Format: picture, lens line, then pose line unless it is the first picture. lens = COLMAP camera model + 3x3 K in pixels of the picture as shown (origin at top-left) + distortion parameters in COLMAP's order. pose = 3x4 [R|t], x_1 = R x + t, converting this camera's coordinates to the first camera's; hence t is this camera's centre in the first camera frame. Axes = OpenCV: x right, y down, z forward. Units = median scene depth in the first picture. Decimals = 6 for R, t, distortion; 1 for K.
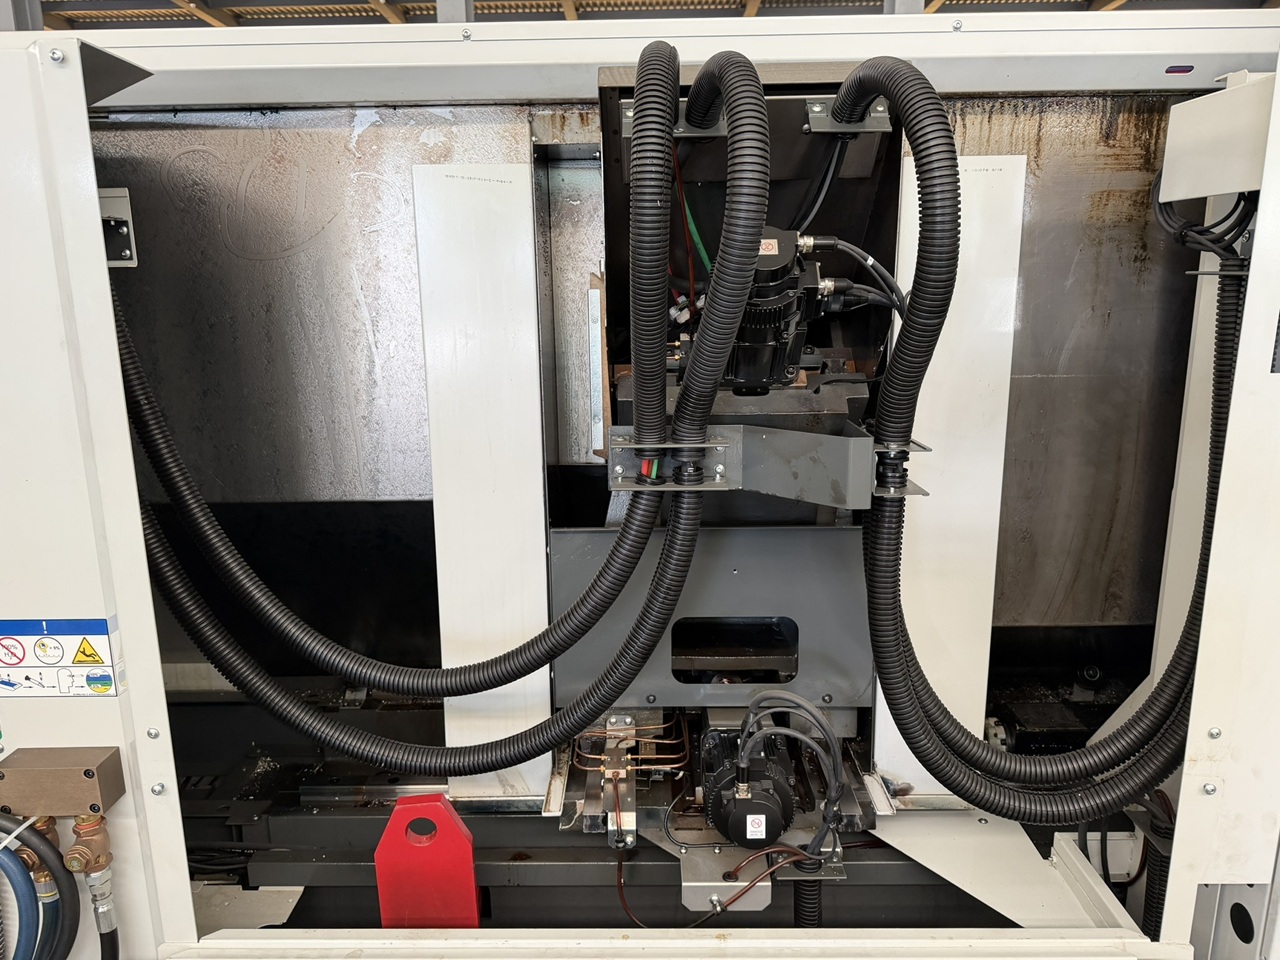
lens RADIAL K [[901.5, 0, 632.7], [0, 901.5, 484.8], [0, 0, 1]] dist [0.040022, -0.033776]
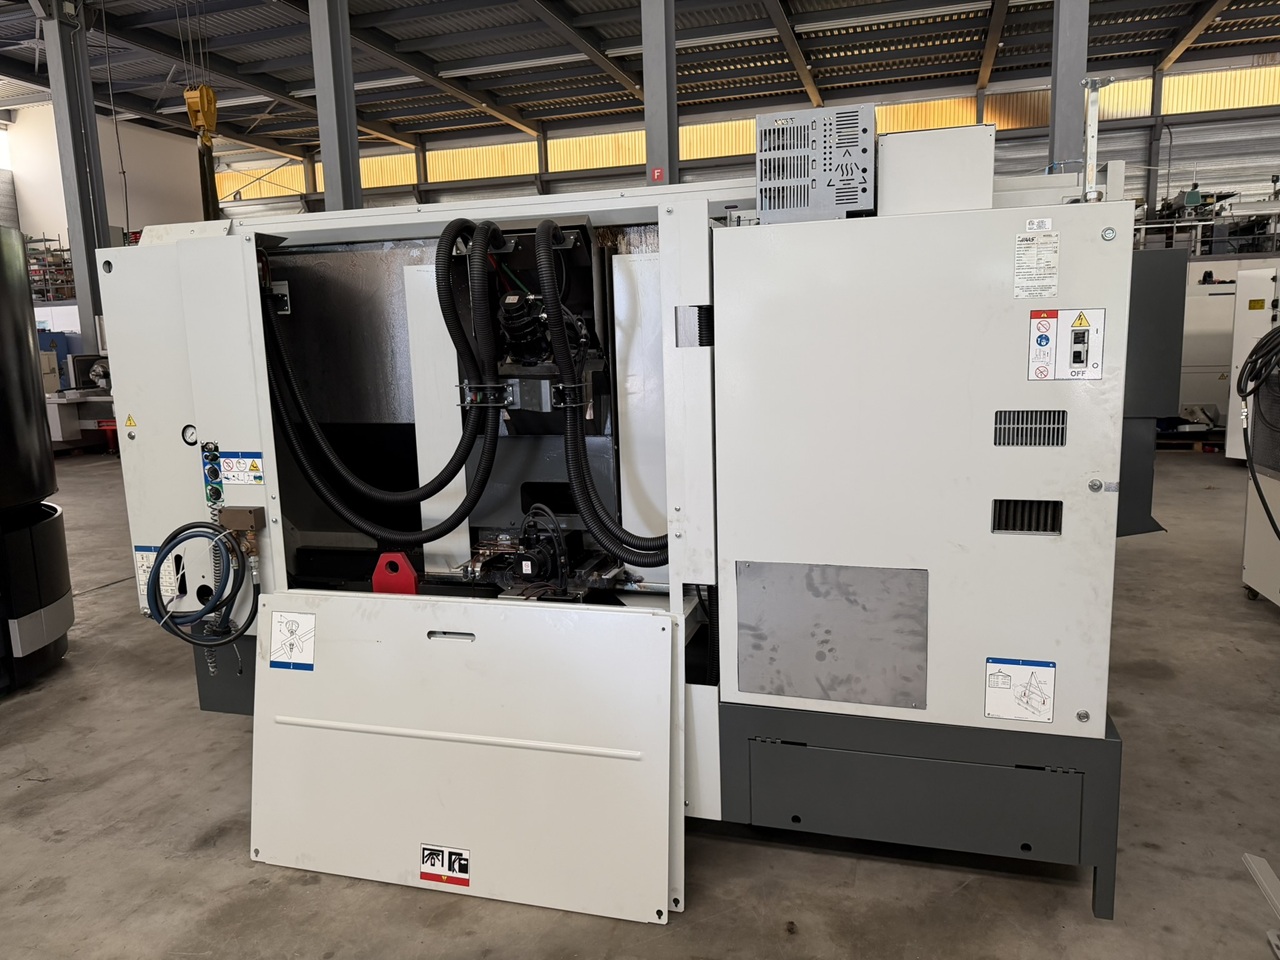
lens RADIAL K [[901.5, 0, 650.2], [0, 901.5, 477.7], [0, 0, 1]] dist [0.040022, -0.033776]
pose [[0.965093, 0.026970, -0.260516, 1.085098], [-0.043032, 0.997494, -0.056151, 0.305631], [0.258349, 0.065402, 0.963835, -1.102189]]
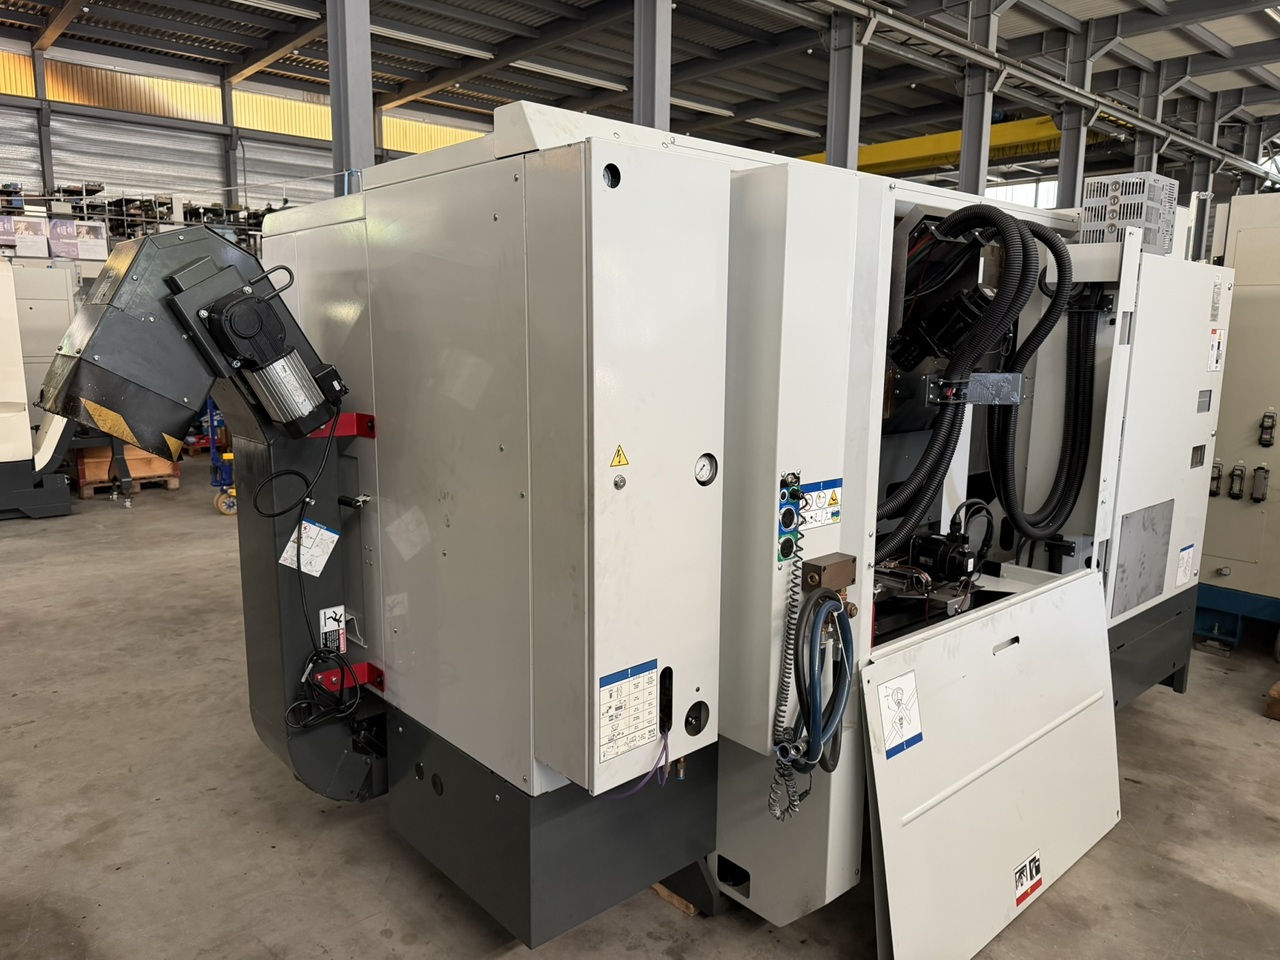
lens RADIAL K [[901.5, 0, 629.8], [0, 901.5, 474.5], [0, 0, 1]] dist [0.040022, -0.033776]
pose [[0.744426, -0.088040, 0.661875, -2.051520], [0.129232, 0.991523, -0.013462, 0.108369], [-0.655079, 0.095557, 0.749493, -0.076935]]
